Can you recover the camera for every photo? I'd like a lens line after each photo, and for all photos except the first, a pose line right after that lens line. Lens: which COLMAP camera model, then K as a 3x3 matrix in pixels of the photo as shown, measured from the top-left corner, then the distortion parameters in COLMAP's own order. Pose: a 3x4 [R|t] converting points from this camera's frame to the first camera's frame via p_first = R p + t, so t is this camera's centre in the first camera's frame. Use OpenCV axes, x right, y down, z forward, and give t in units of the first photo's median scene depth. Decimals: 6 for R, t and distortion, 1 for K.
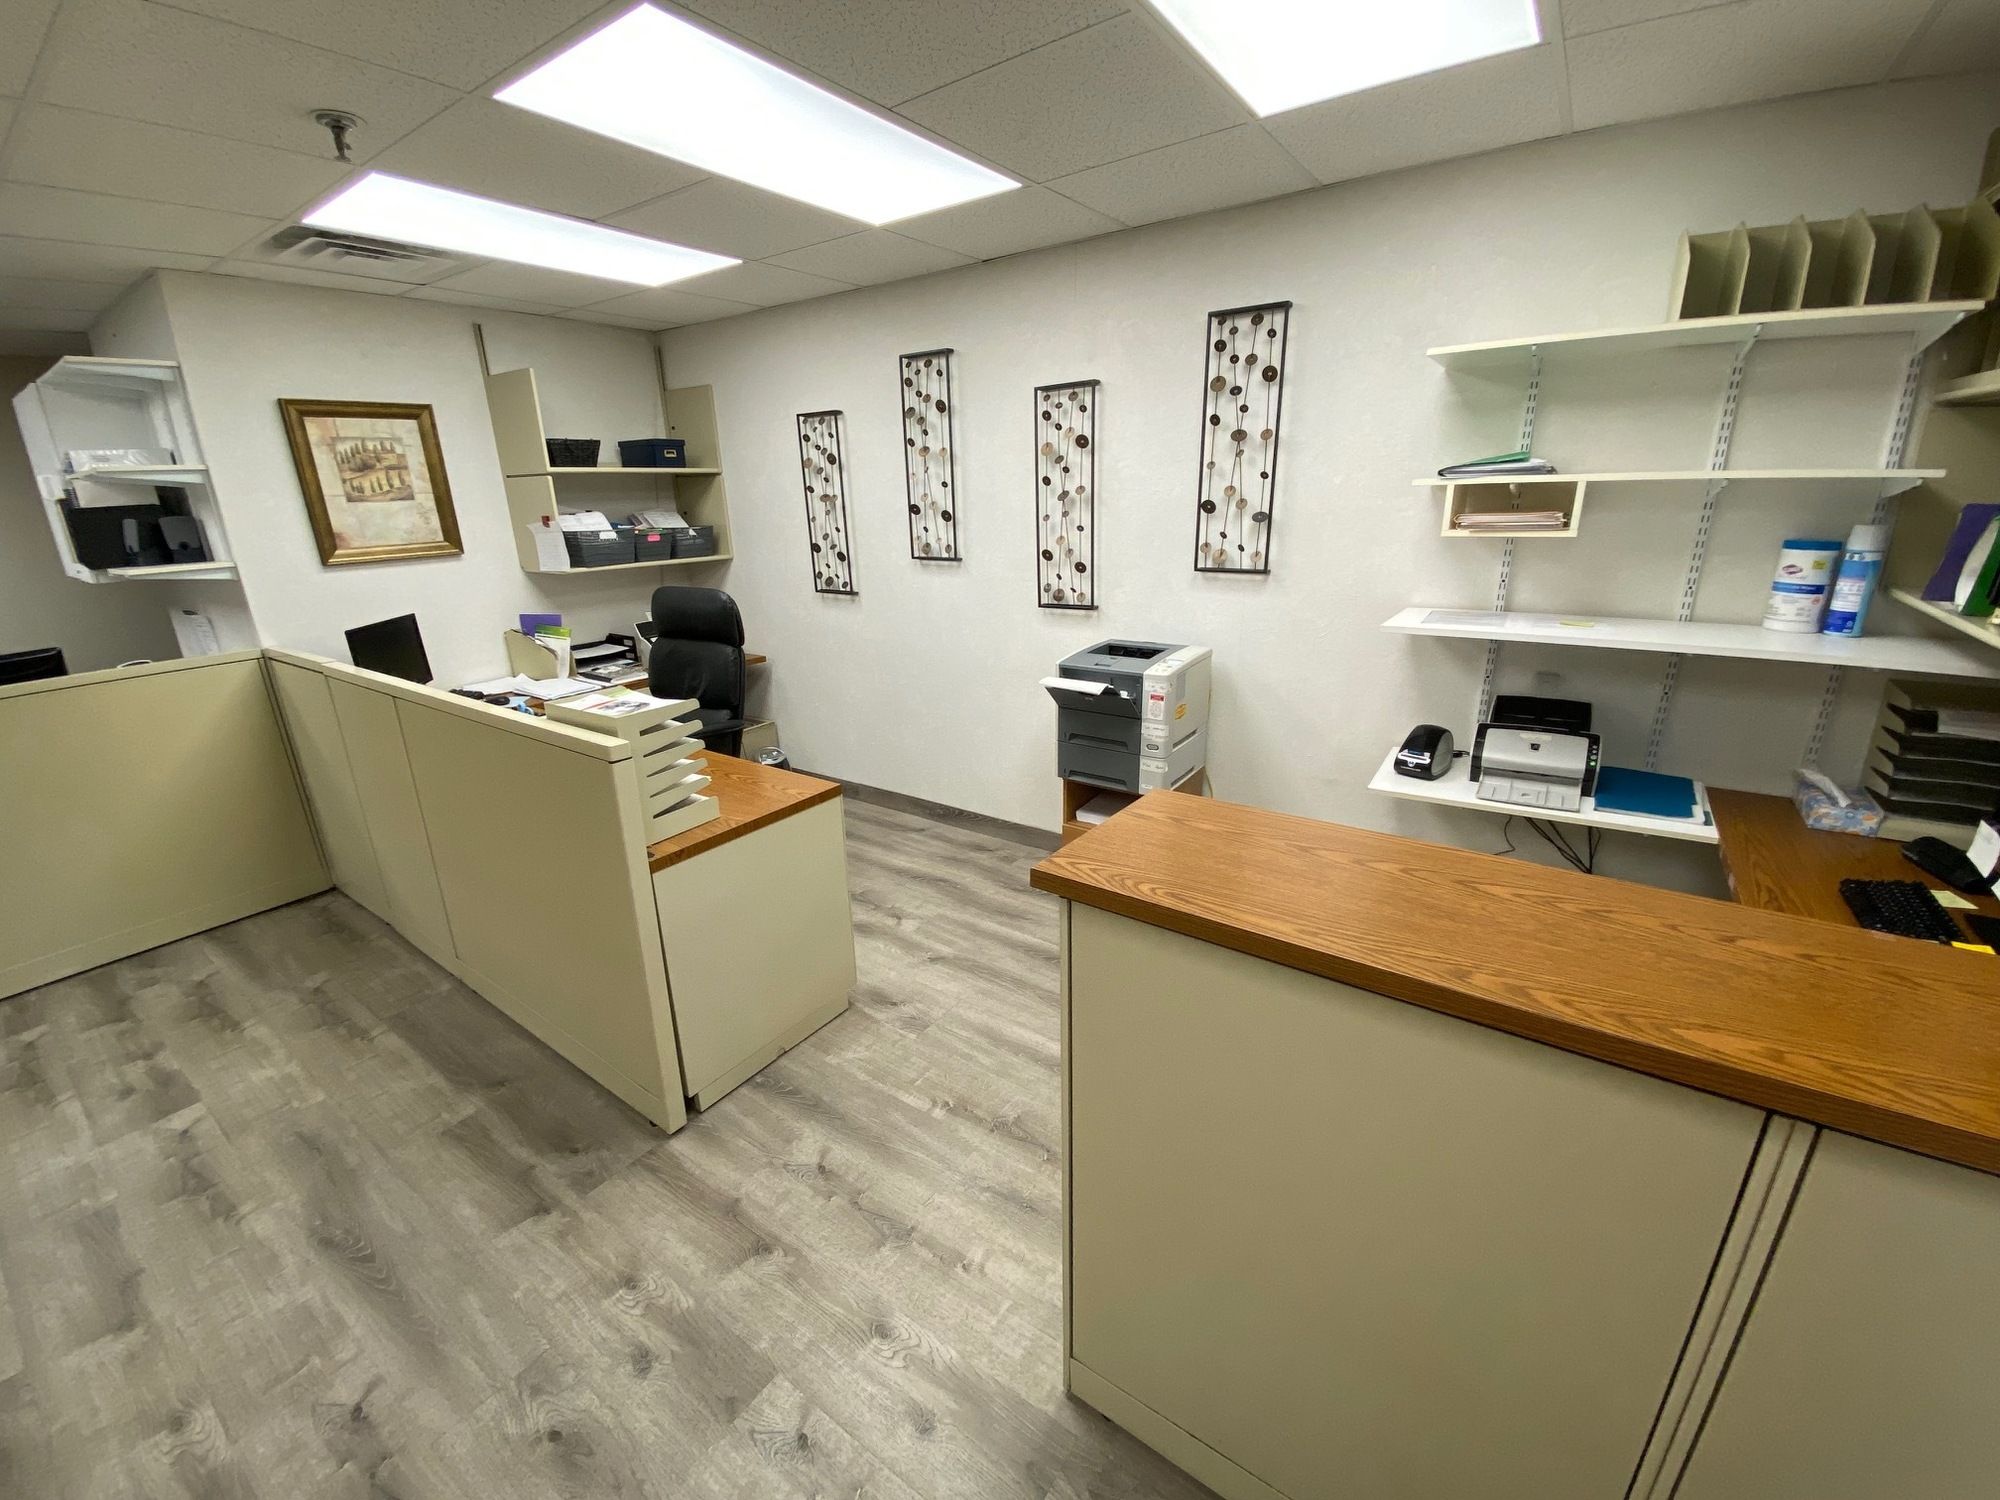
lens RADIAL K [[811.3, 0, 999.7], [0, 811.3, 757.0], [0, 0, 1]] dist [-0.030875, -0.001768]
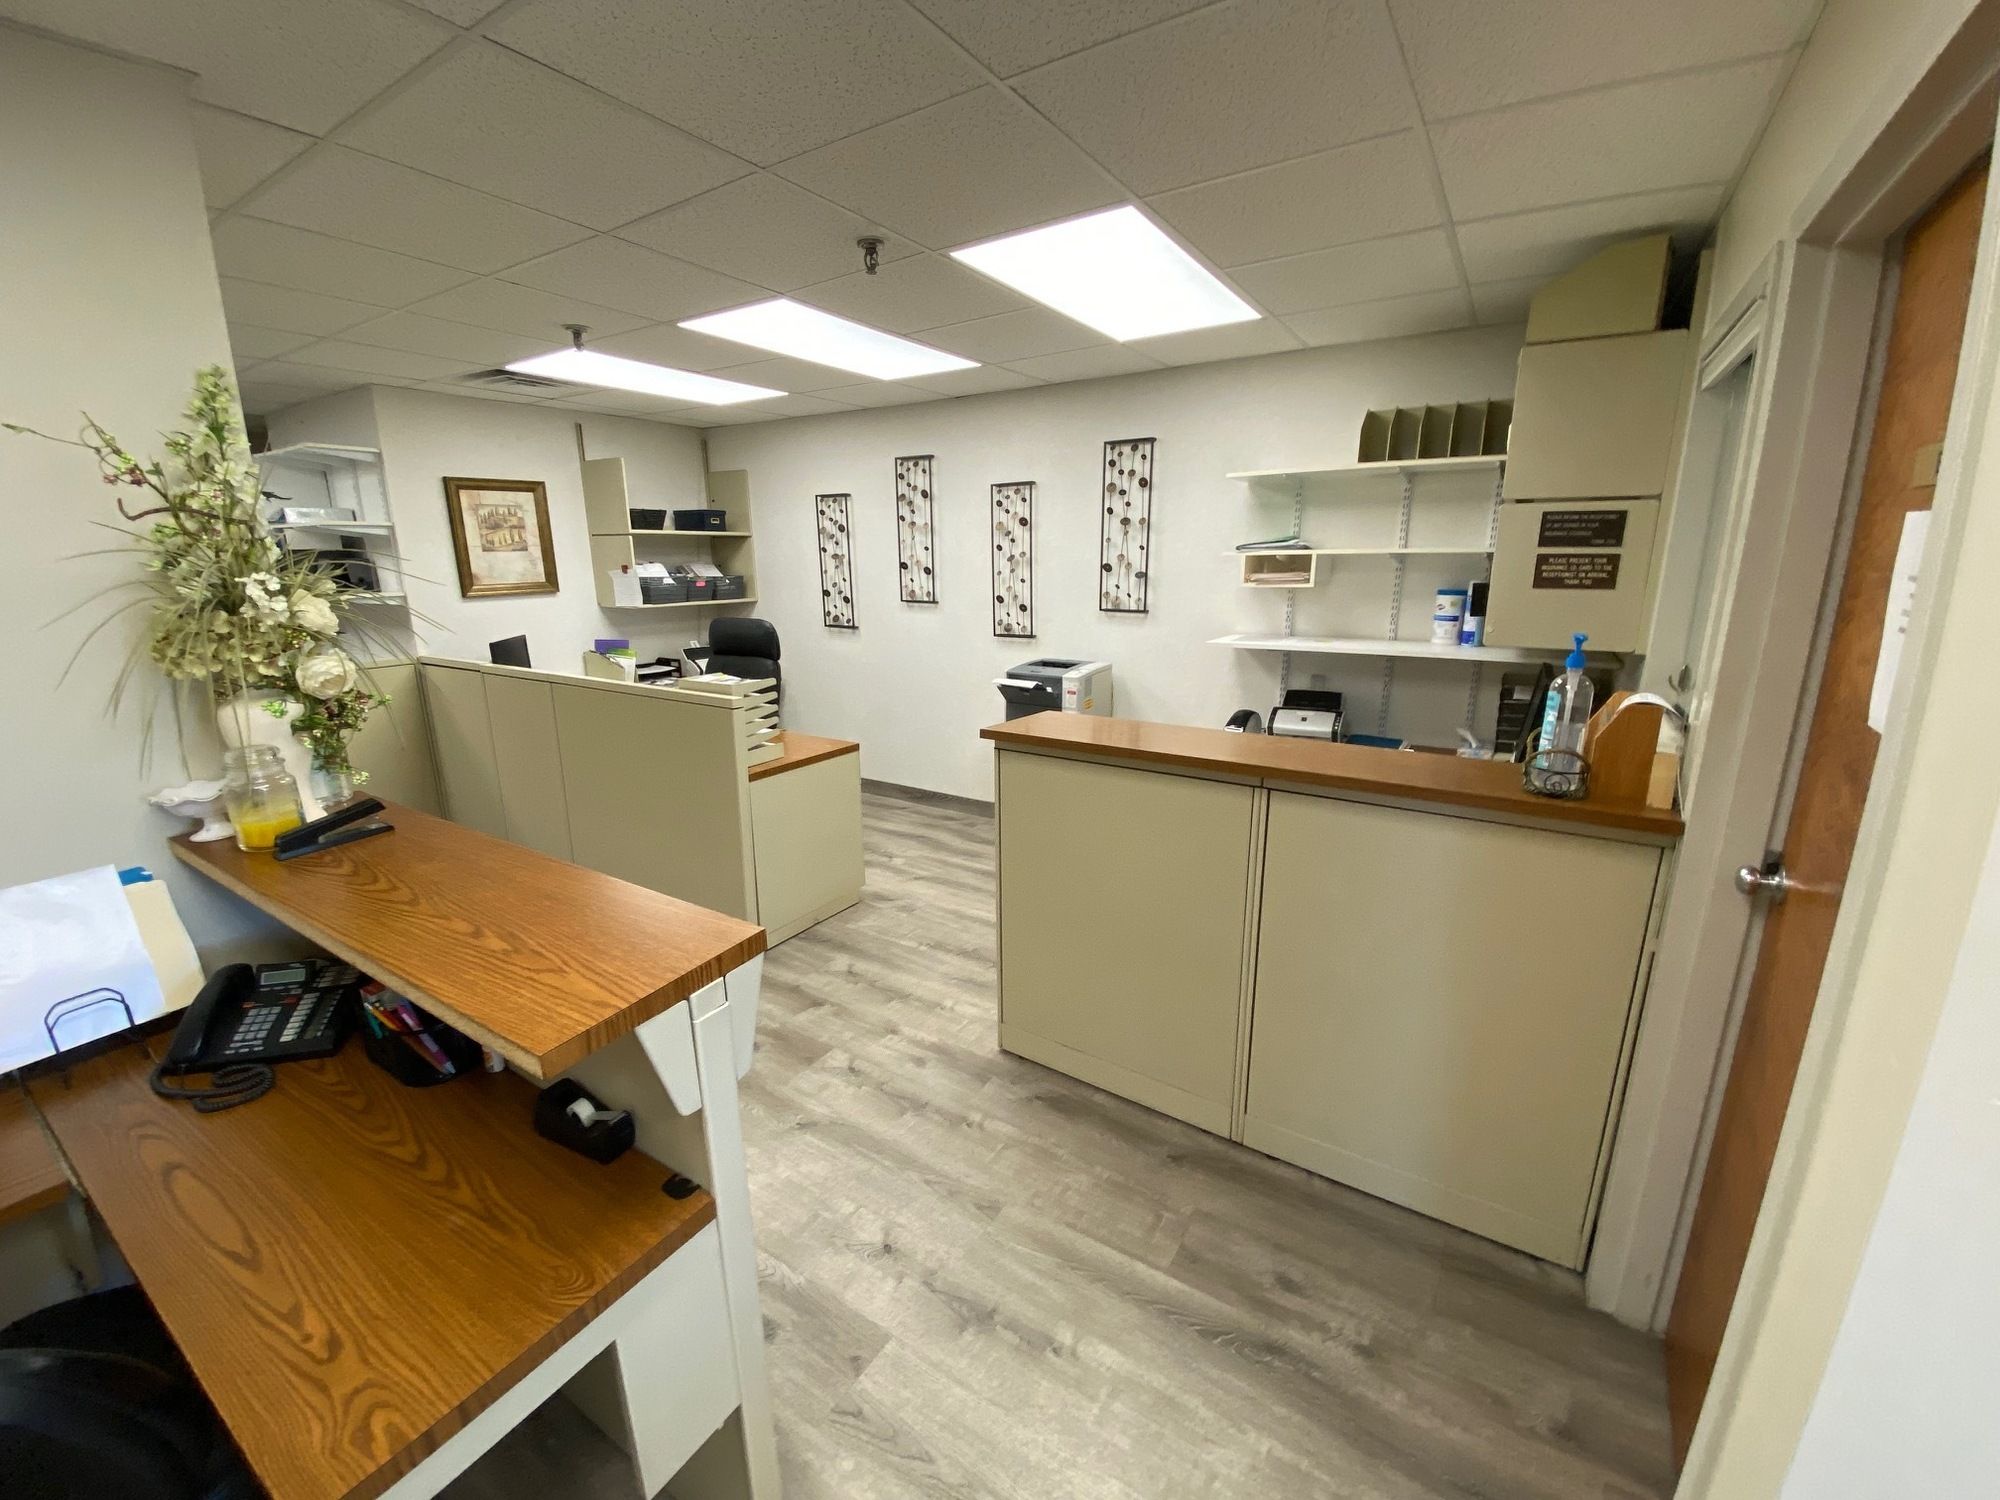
lens RADIAL K [[811.3, 0, 1007.0], [0, 811.3, 754.6], [0, 0, 1]] dist [-0.030875, -0.001768]
pose [[0.998704, 0.006766, 0.050435, 0.002351], [-0.003090, 0.997356, -0.072608, 0.134566], [-0.050793, 0.072358, 0.996084, -0.425274]]
